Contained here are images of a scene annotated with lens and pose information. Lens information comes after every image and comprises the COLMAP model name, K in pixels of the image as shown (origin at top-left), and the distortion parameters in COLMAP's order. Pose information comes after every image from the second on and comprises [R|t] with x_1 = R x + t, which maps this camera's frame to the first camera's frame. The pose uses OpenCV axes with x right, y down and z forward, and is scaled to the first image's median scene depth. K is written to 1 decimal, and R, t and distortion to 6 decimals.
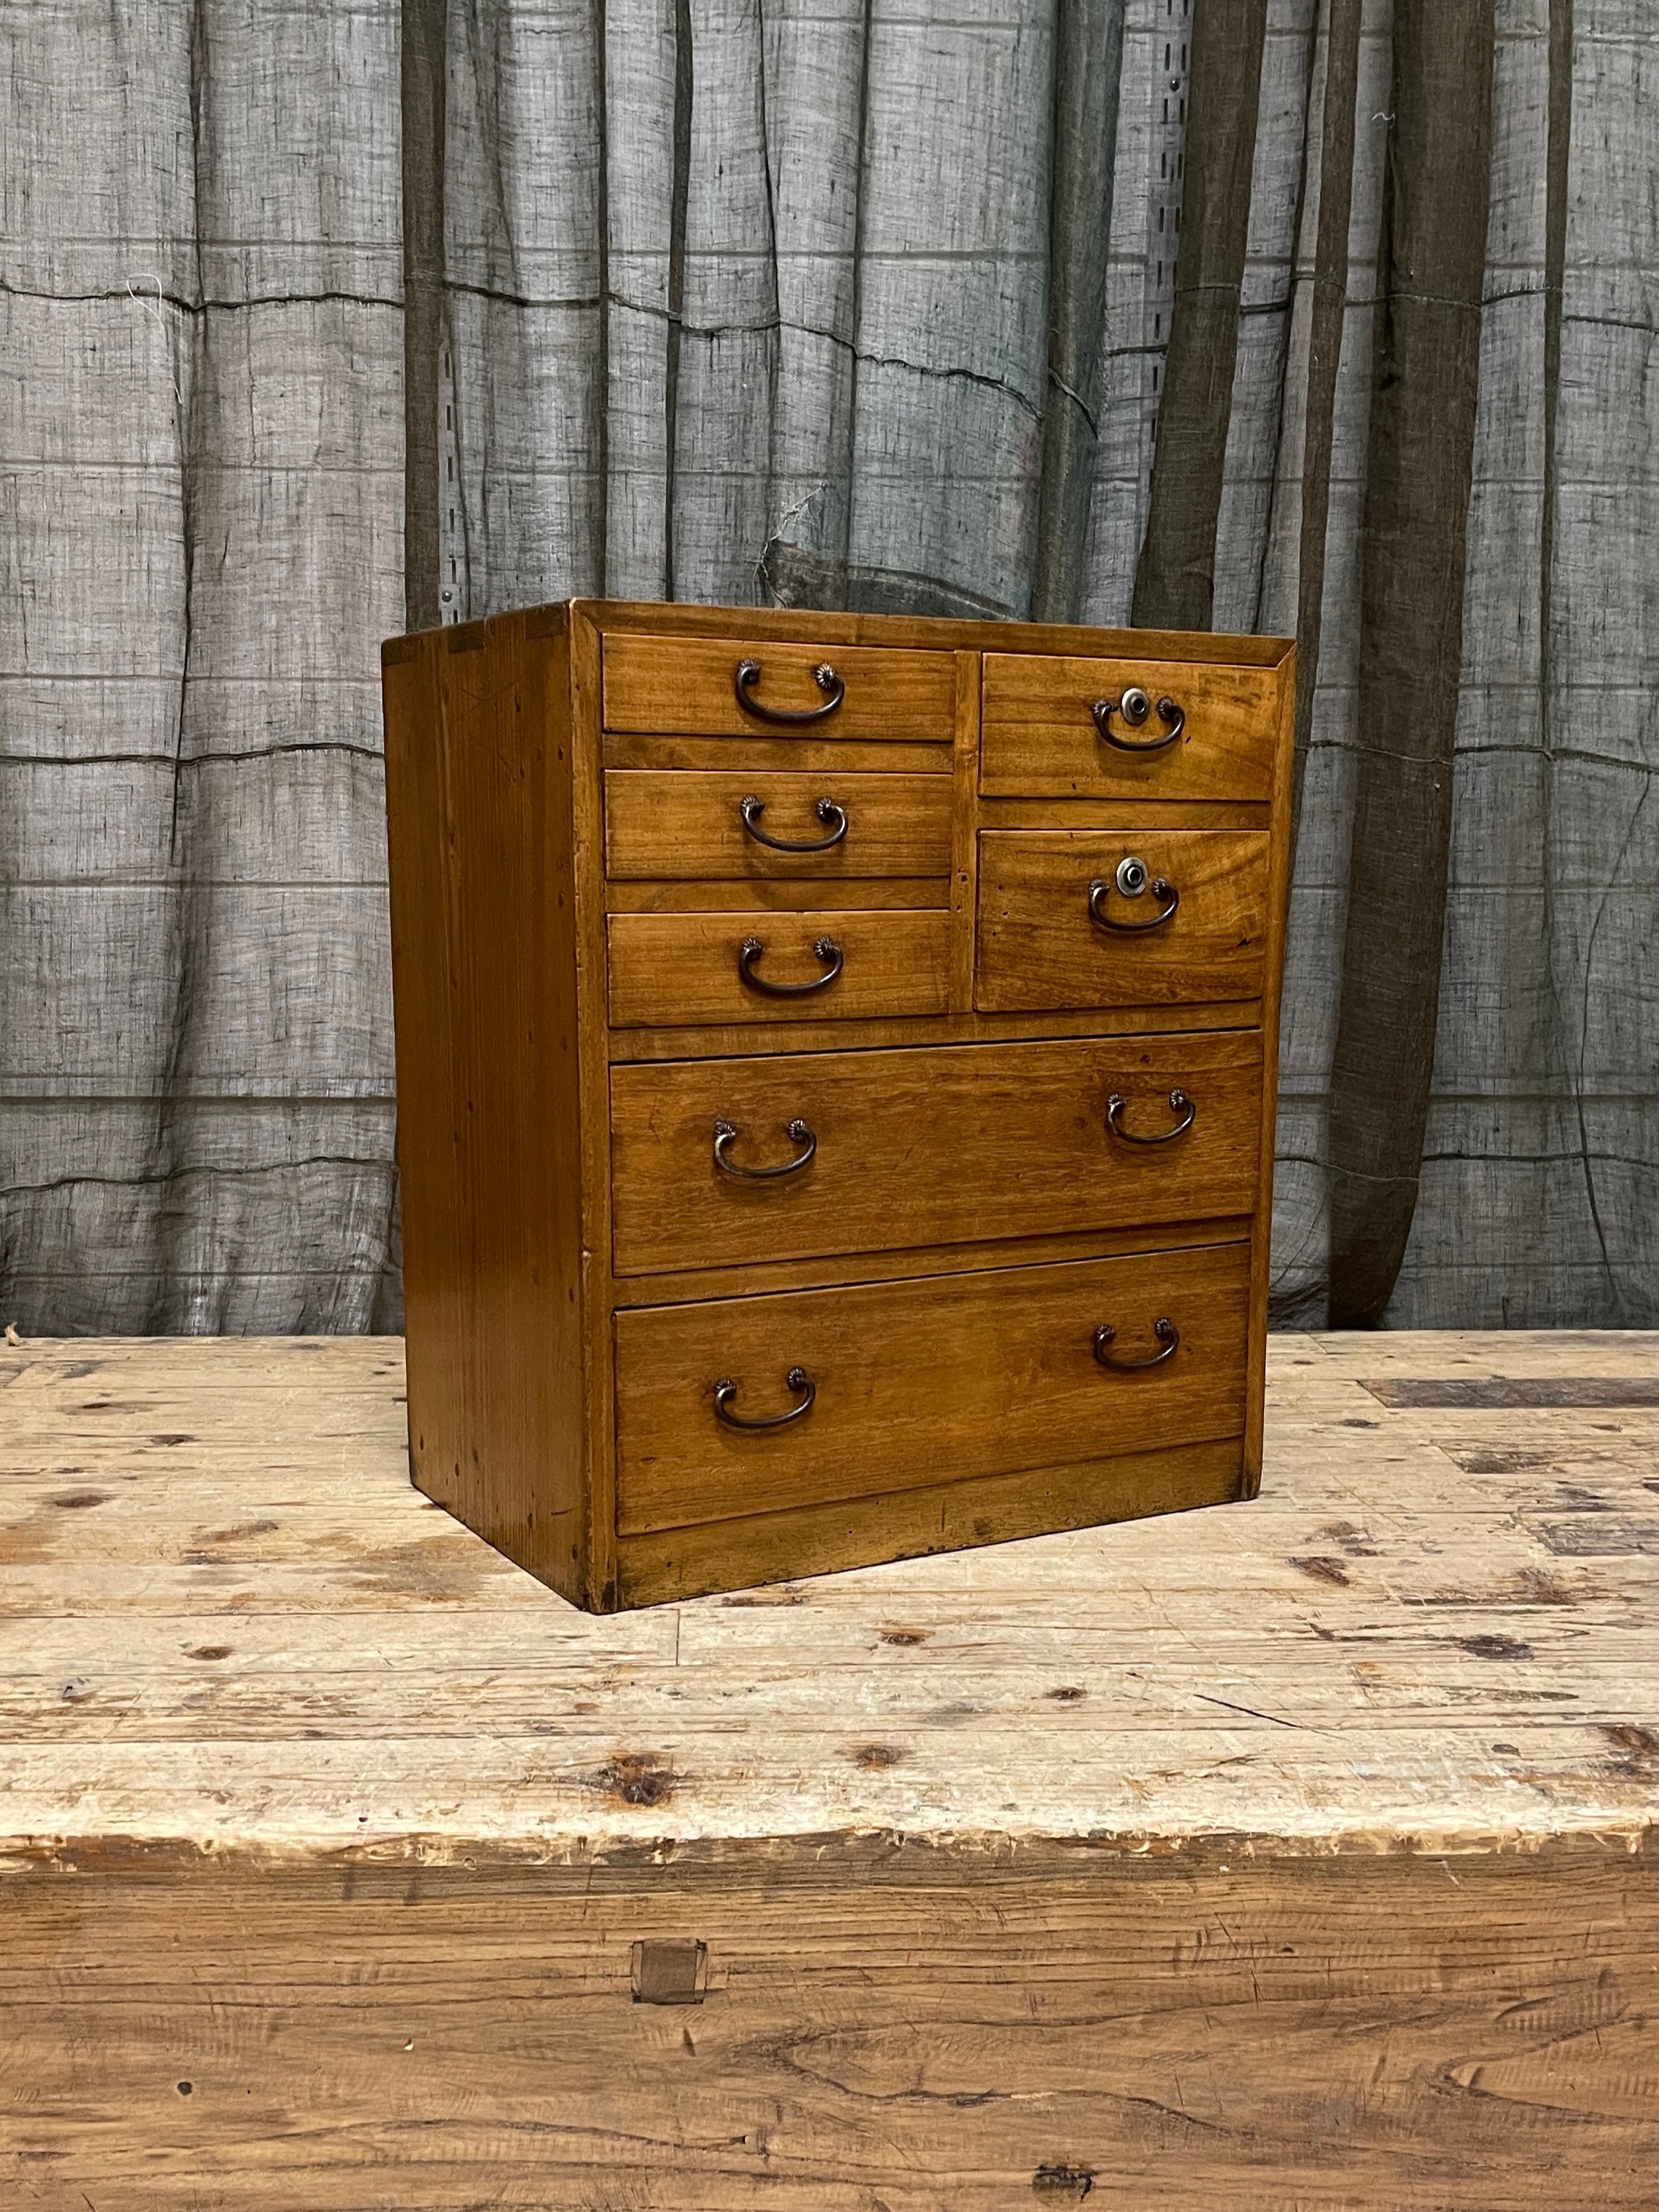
lens RADIAL K [[2247.9, 0, 800.6], [0, 2247.9, 1255.2], [0, 0, 1]] dist [0.034801, -0.014440]
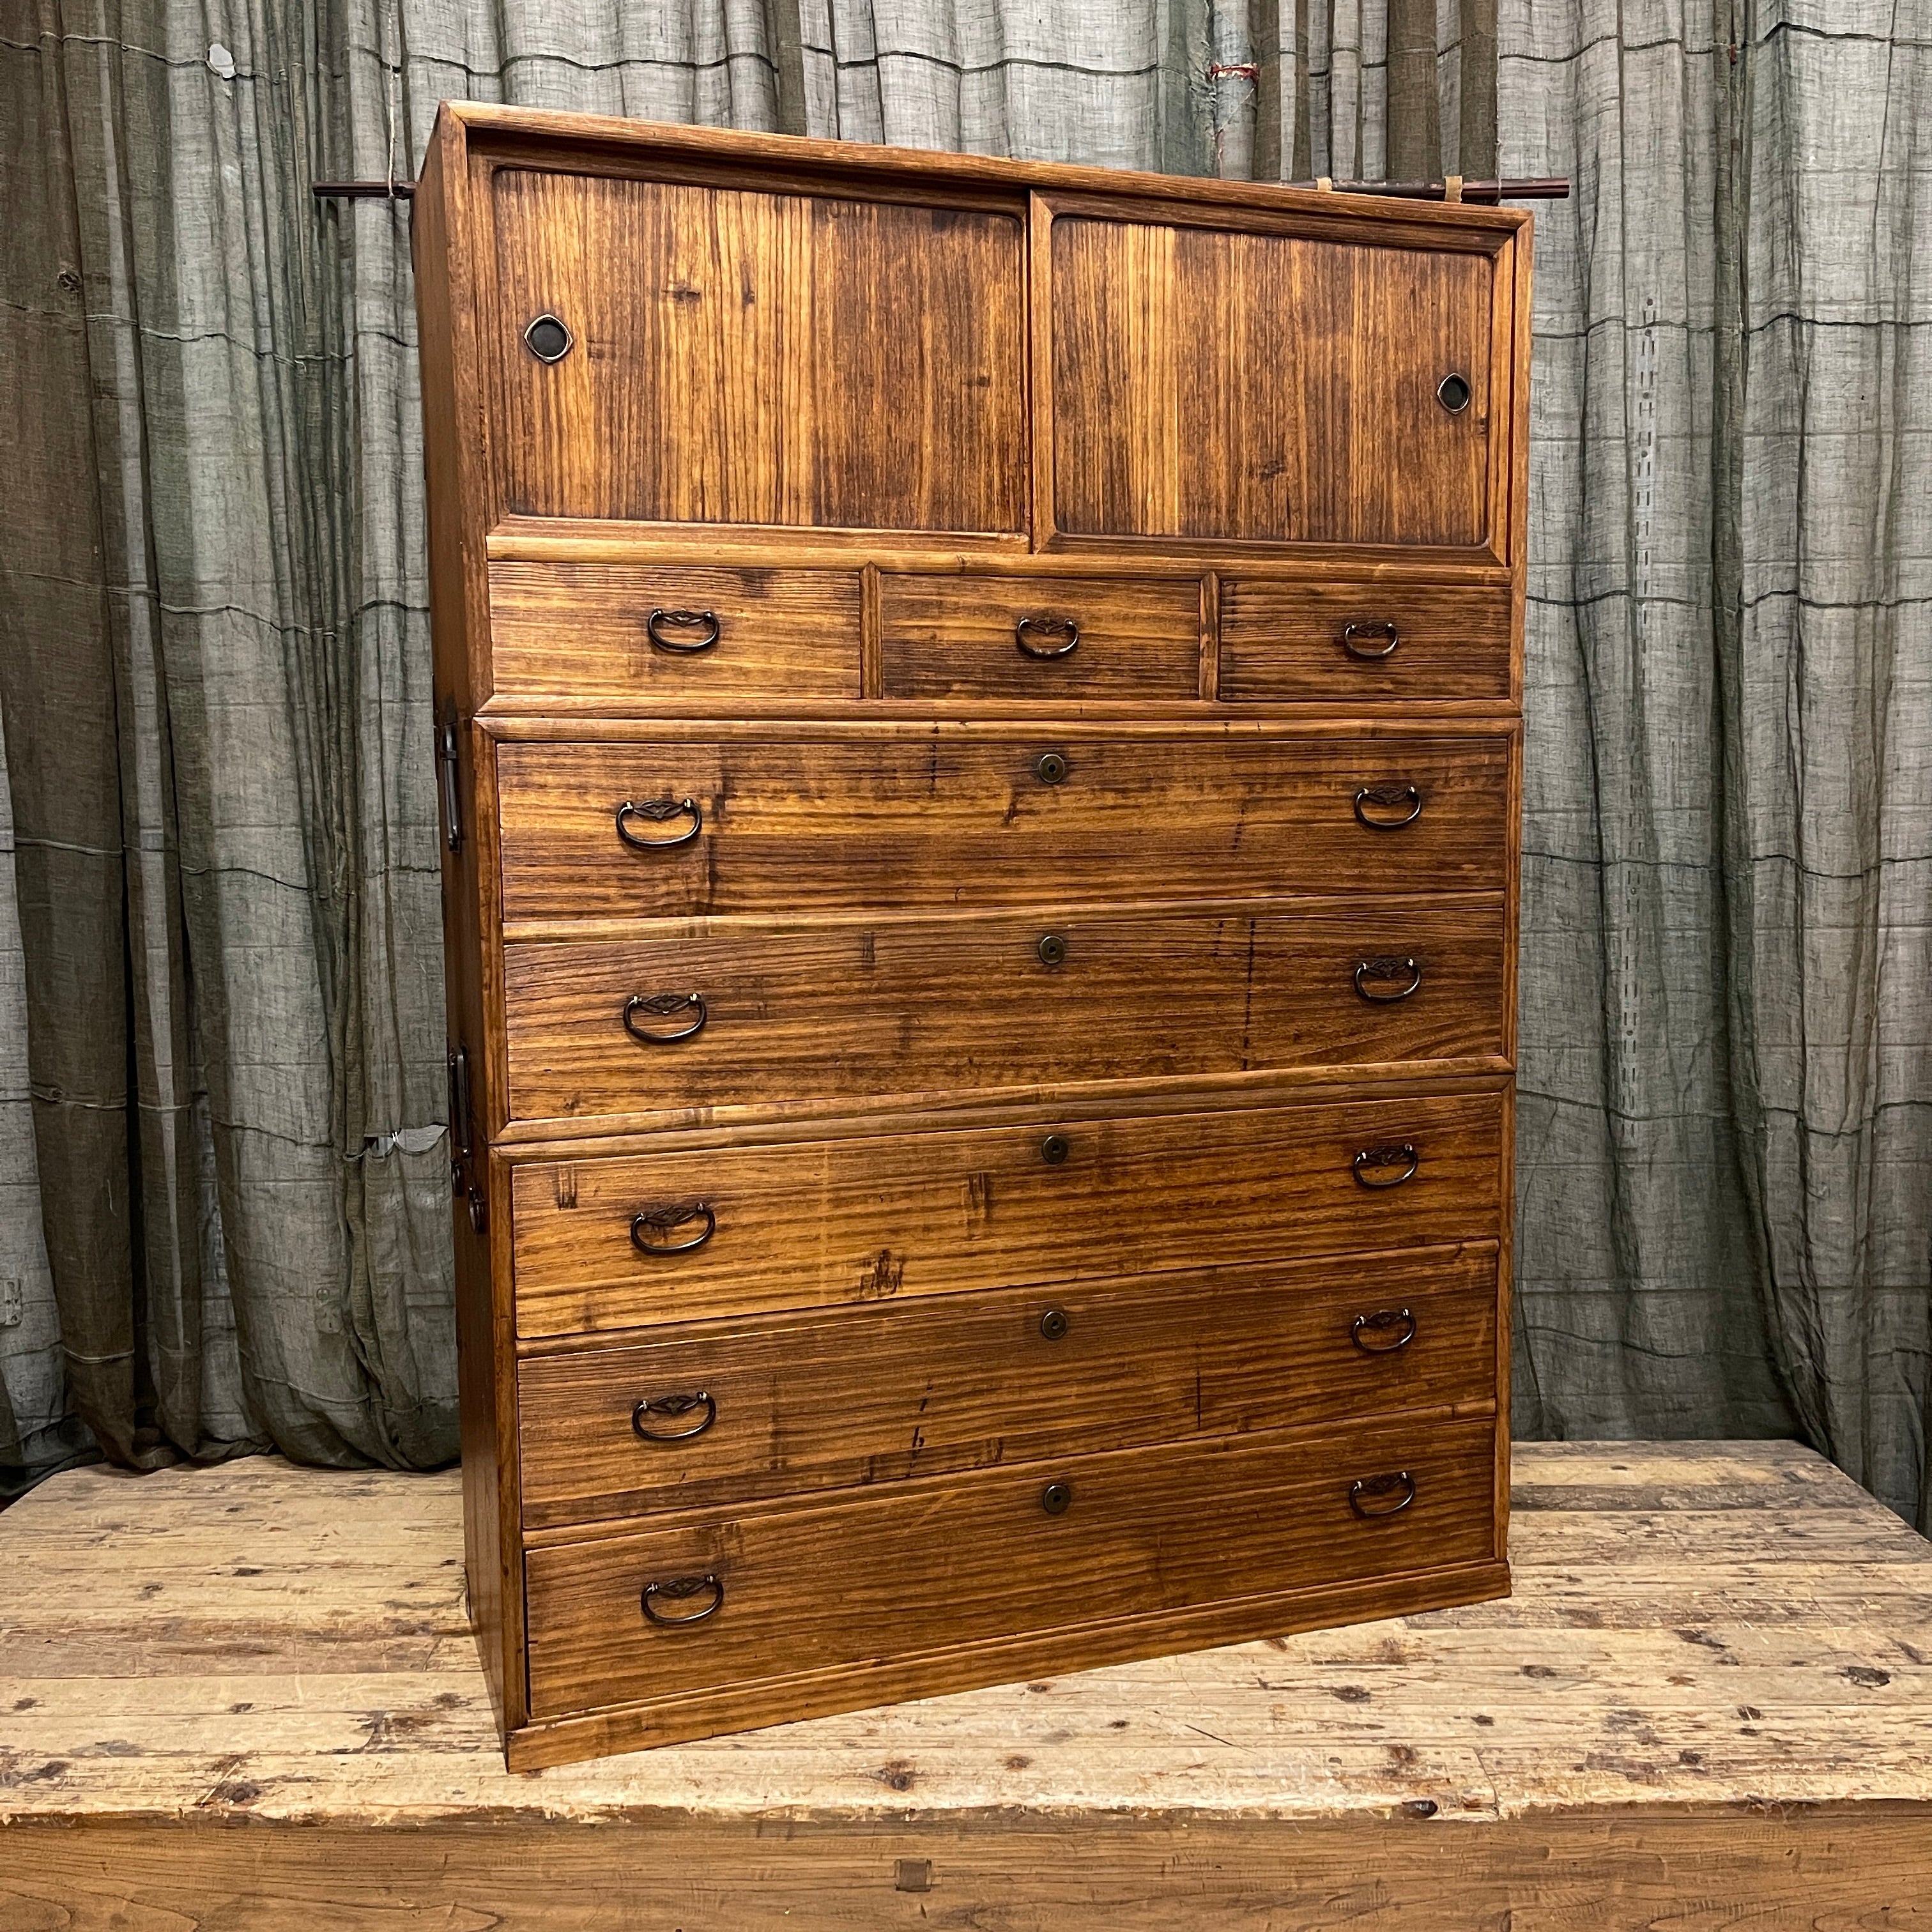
lens RADIAL K [[1960.5, 0, 957.7], [0, 1960.5, 970.5], [0, 0, 1]] dist [0.032333, 0.005140]
pose [[0.998624, -0.012193, -0.050995, 0.076915], [0.007296, 0.995437, -0.095139, -0.303904], [0.051923, 0.094636, 0.994157, -0.791322]]
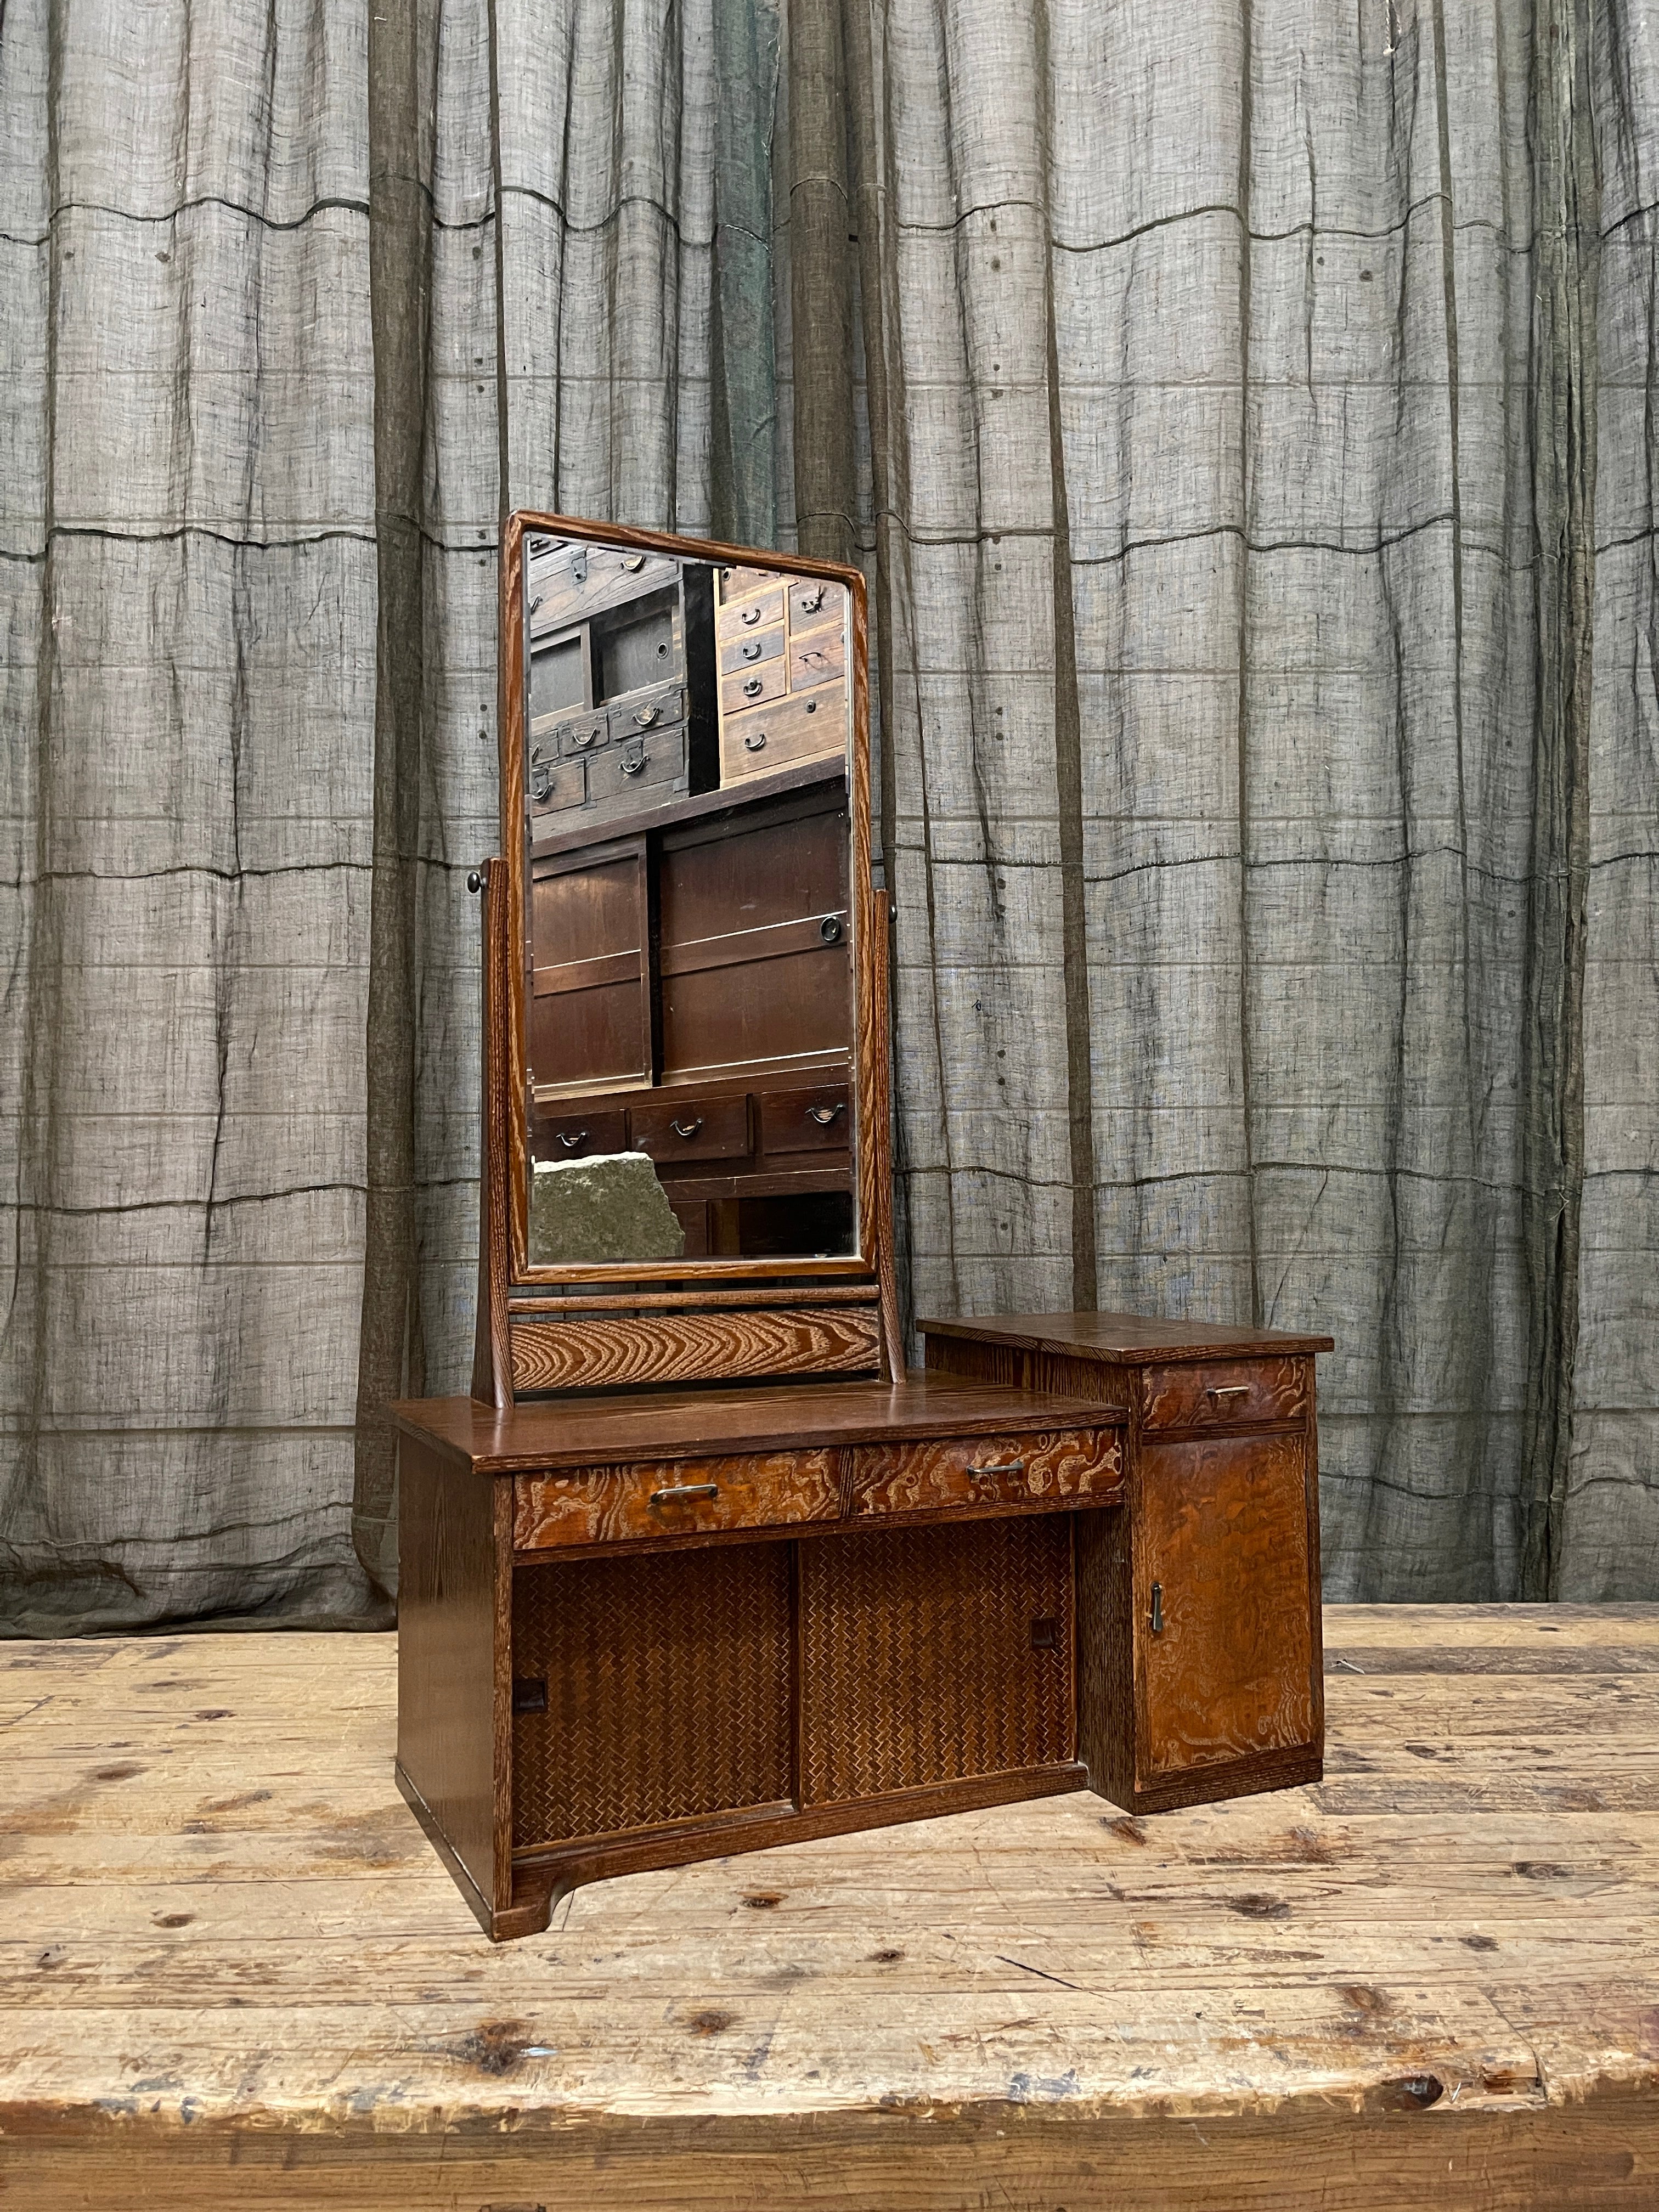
lens RADIAL K [[1661.2, 0, 829.0], [0, 1661.2, 1121.0], [0, 0, 1]] dist [0.122119, -0.168949]
pose [[0.999822, -0.012702, -0.013979, 0.110291], [0.009179, 0.973579, -0.228164, -0.029204], [0.016508, 0.227995, 0.973522, 0.041257]]
